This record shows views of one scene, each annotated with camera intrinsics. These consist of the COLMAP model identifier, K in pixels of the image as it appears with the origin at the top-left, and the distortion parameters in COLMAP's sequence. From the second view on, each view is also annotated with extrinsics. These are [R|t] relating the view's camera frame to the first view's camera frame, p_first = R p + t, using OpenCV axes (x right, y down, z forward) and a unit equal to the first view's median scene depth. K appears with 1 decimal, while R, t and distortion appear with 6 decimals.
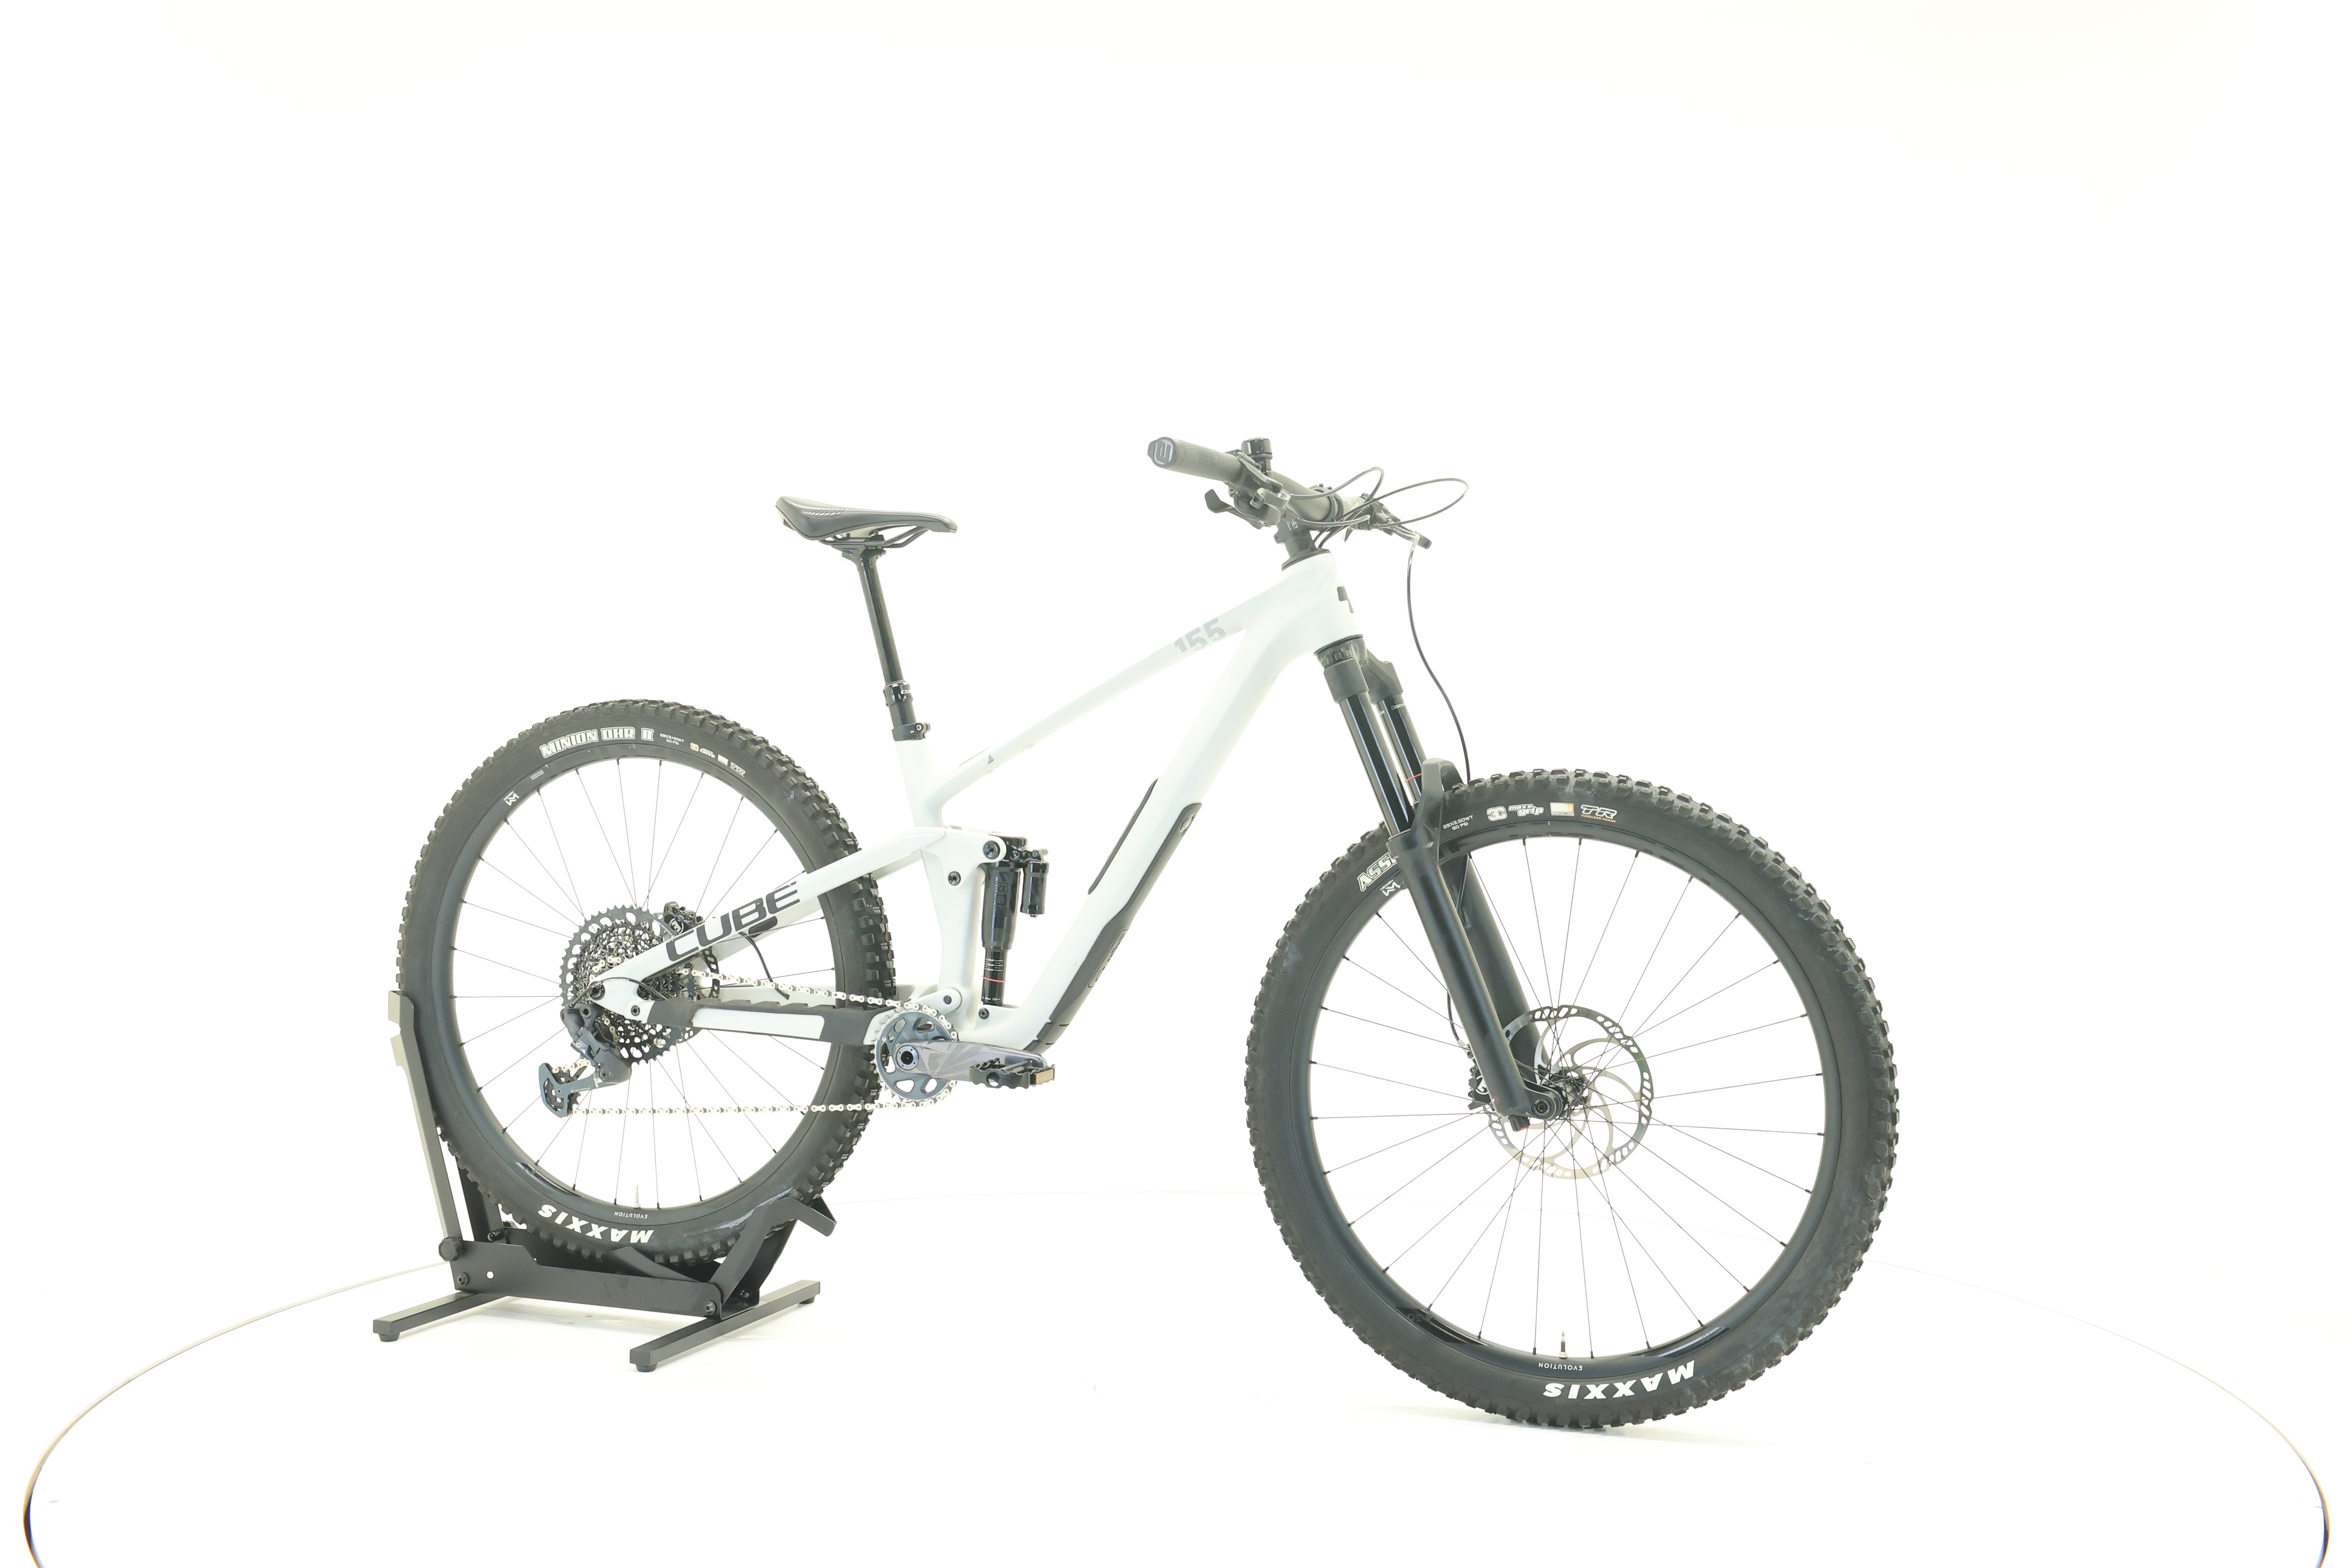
lens RADIAL K [[2492.1, 0, 1177.3], [0, 2492.1, 789.0], [0, 0, 1]] dist [0.000552, 0.000000]
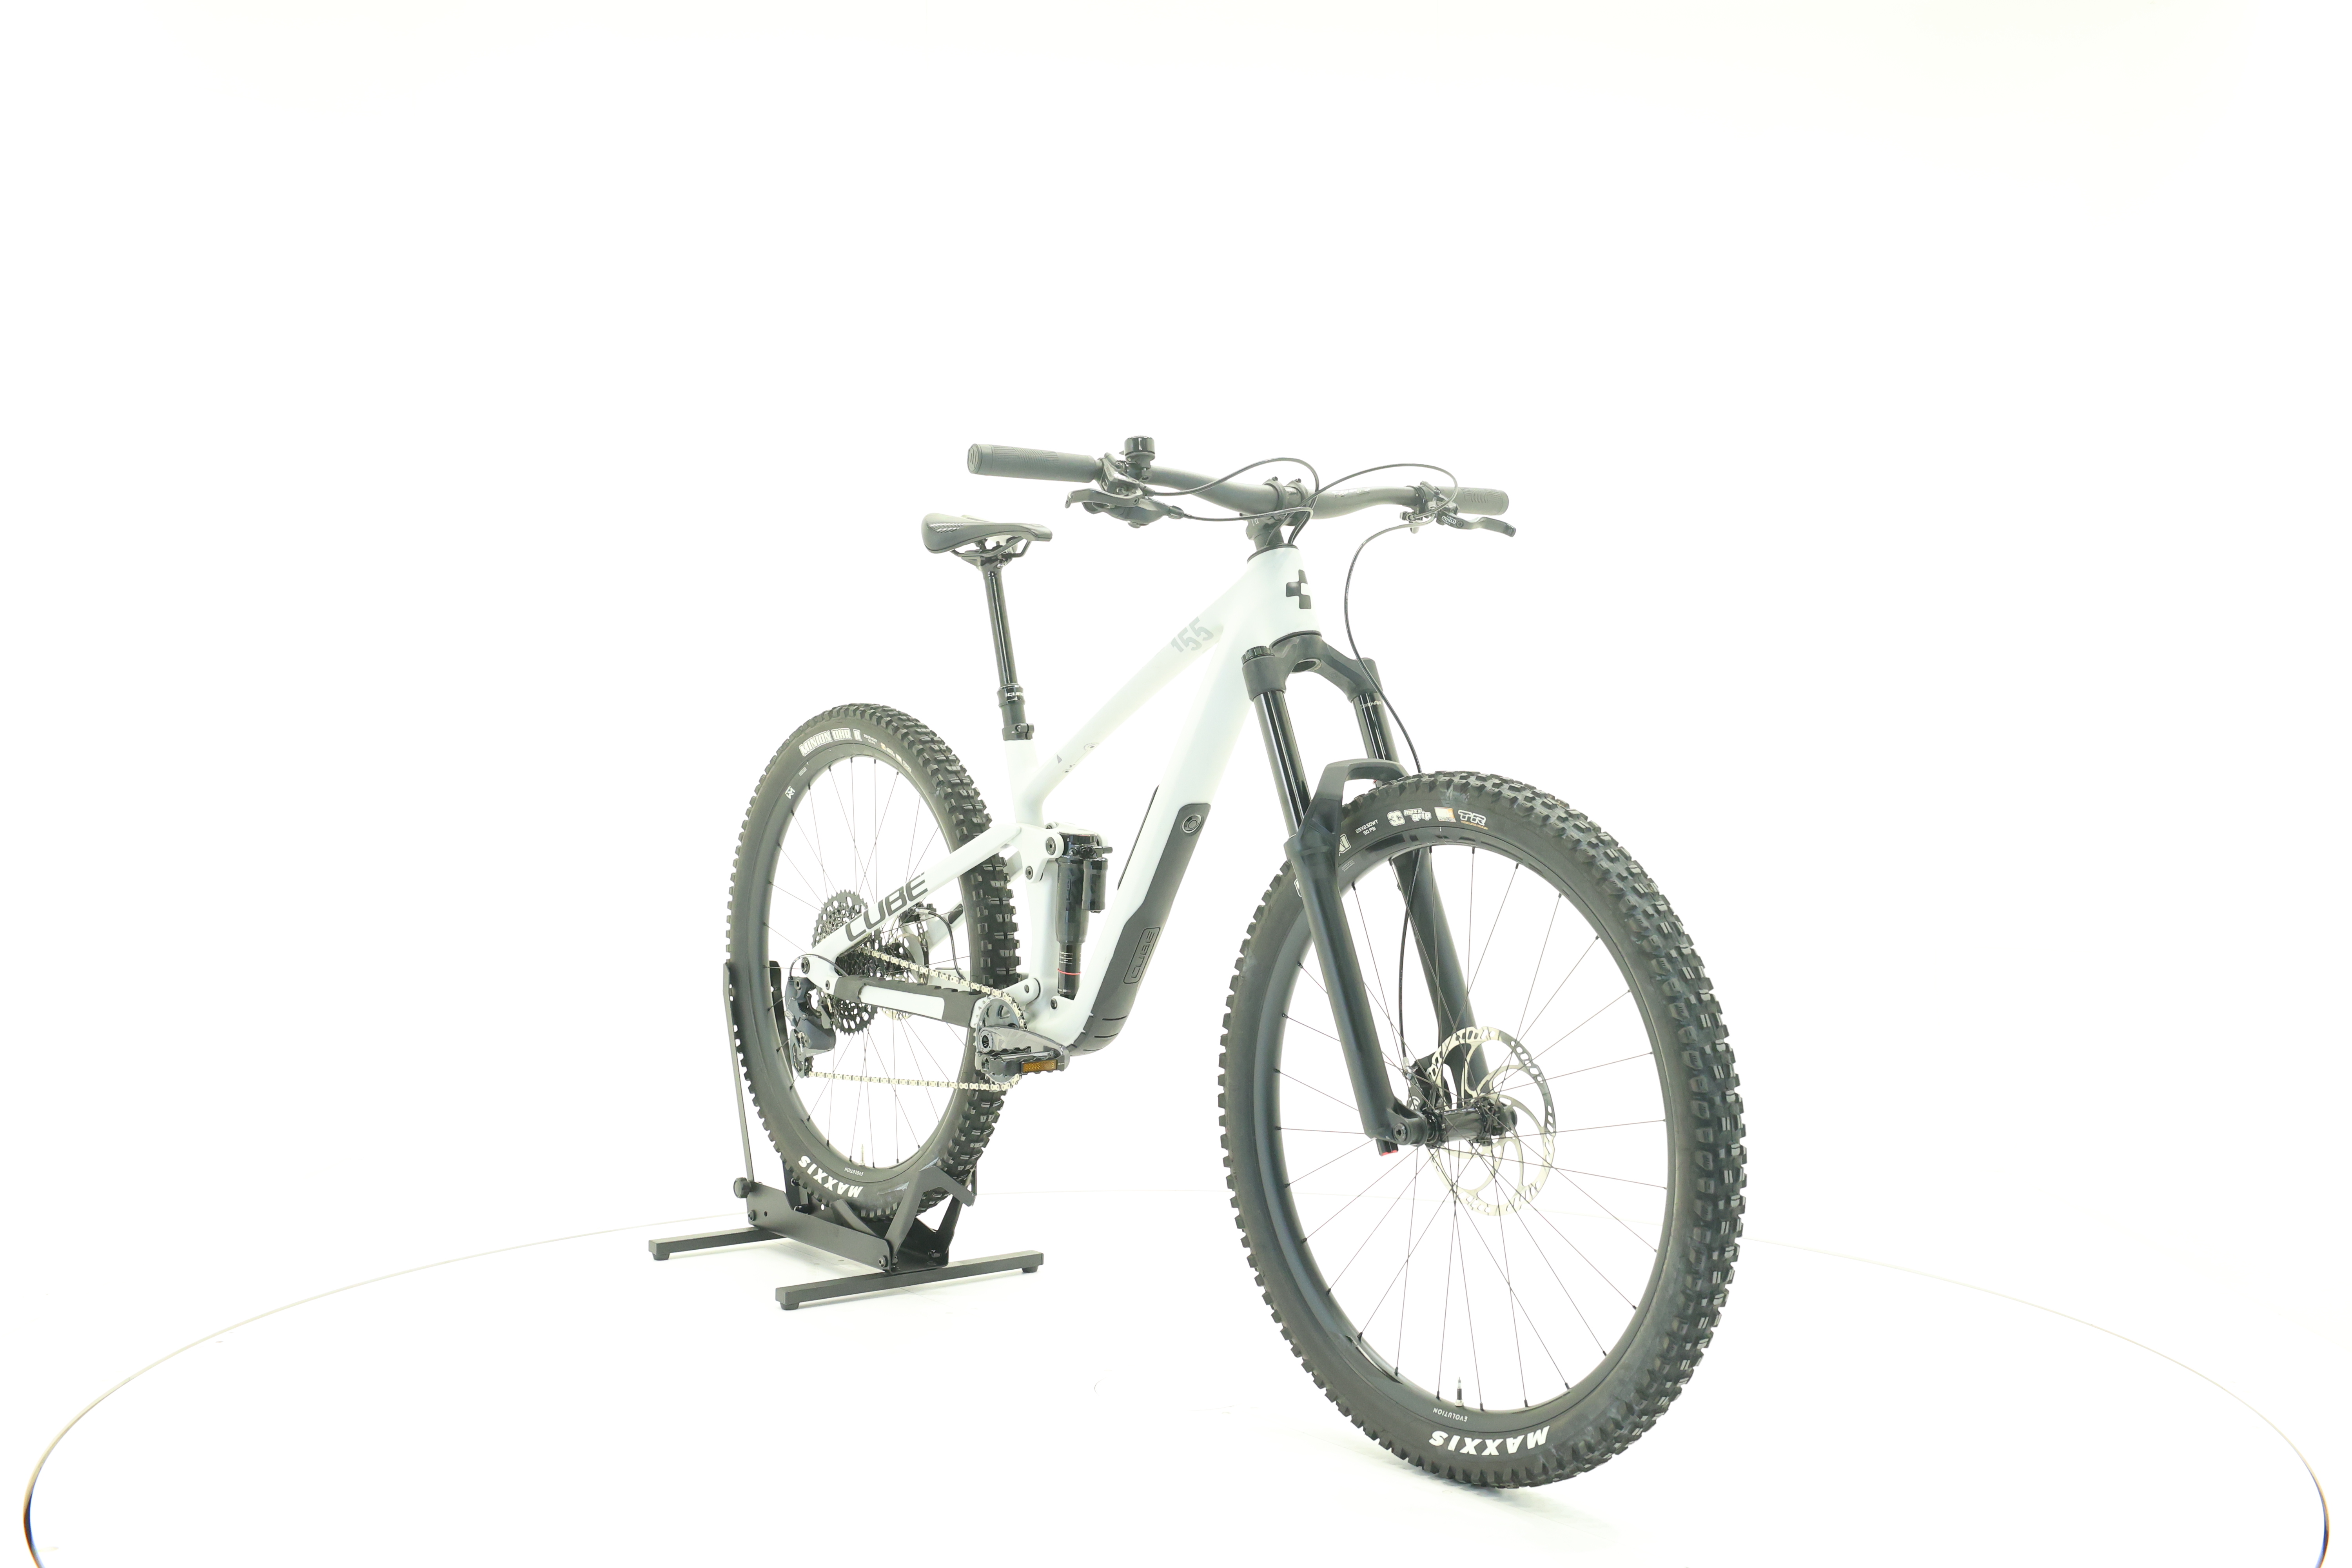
lens RADIAL K [[2492.1, 0, 1172.7], [0, 2492.1, 778.7], [0, 0, 1]] dist [0.000552, 0.000000]
pose [[0.854702, 0.008620, -0.519048, 0.497970], [-0.011607, 0.999929, -0.002507, -0.001599], [0.518990, 0.008168, 0.854741, 0.137456]]
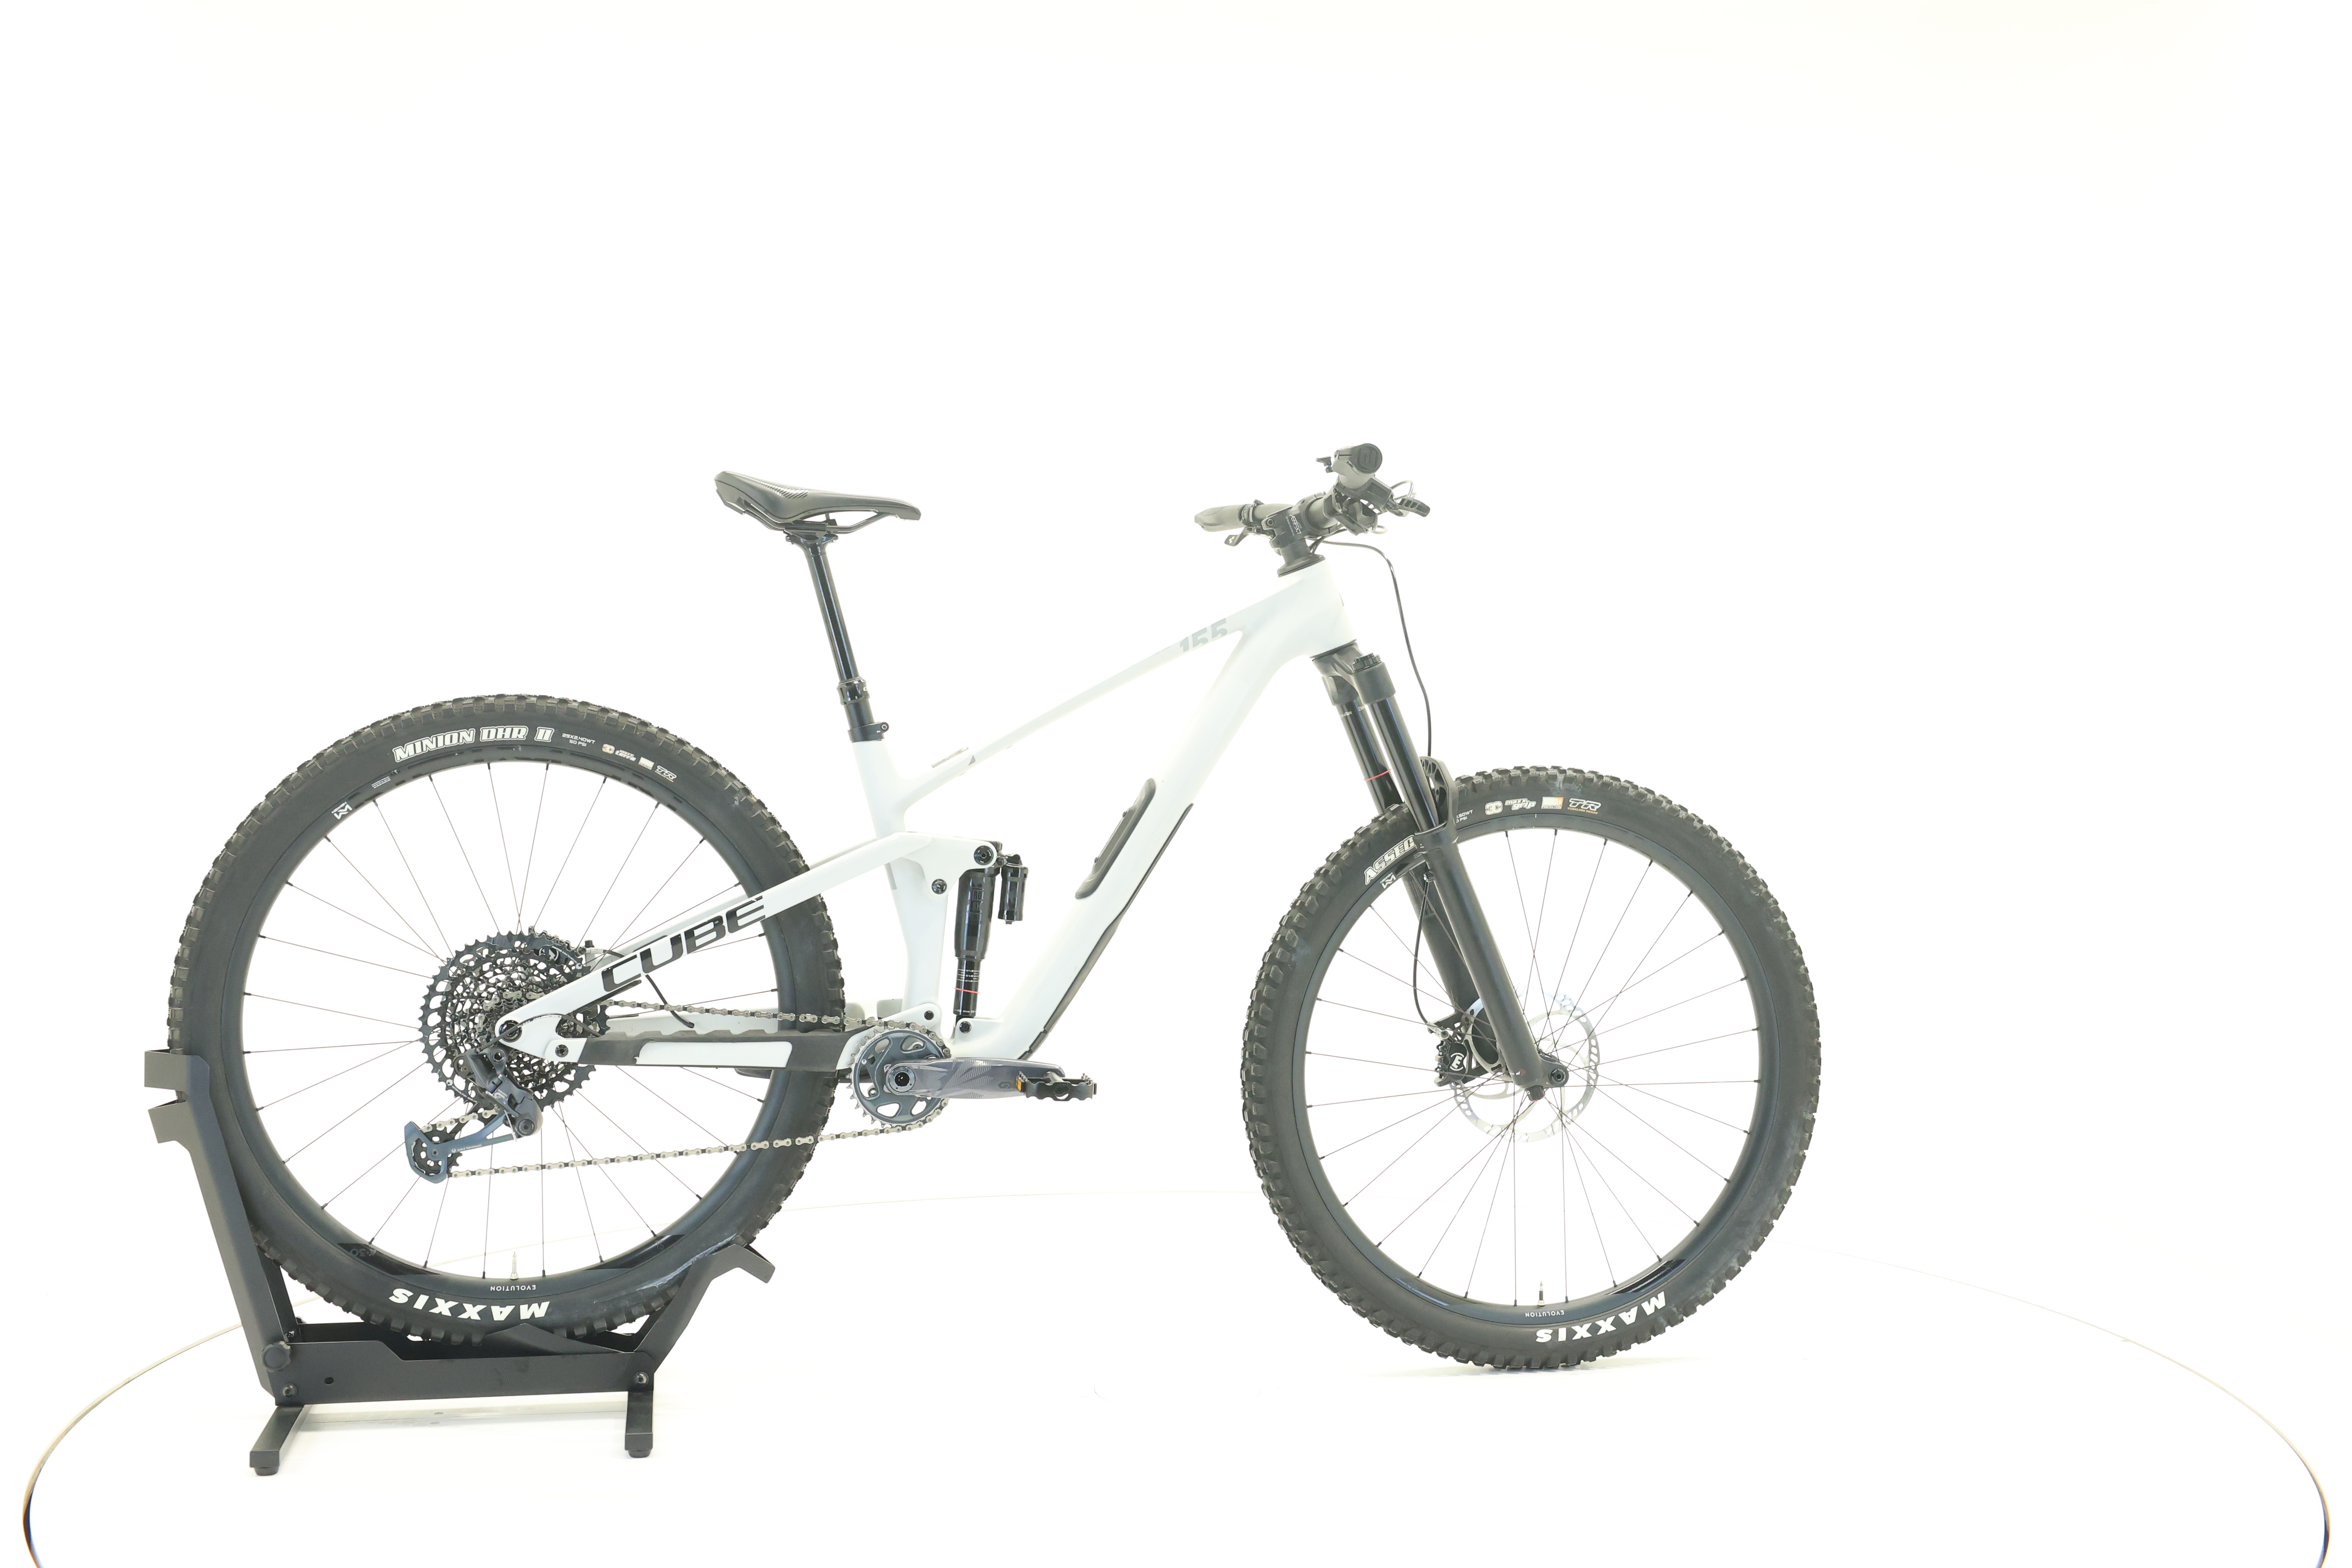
lens RADIAL K [[2492.1, 0, 1189.2], [0, 2492.1, 786.5], [0, 0, 1]] dist [0.000552, 0.000000]
pose [[0.842480, -0.012582, 0.538580, -0.513429], [0.010888, 0.999921, 0.006328, -0.006967], [-0.538617, 0.000533, 0.842550, 0.149932]]
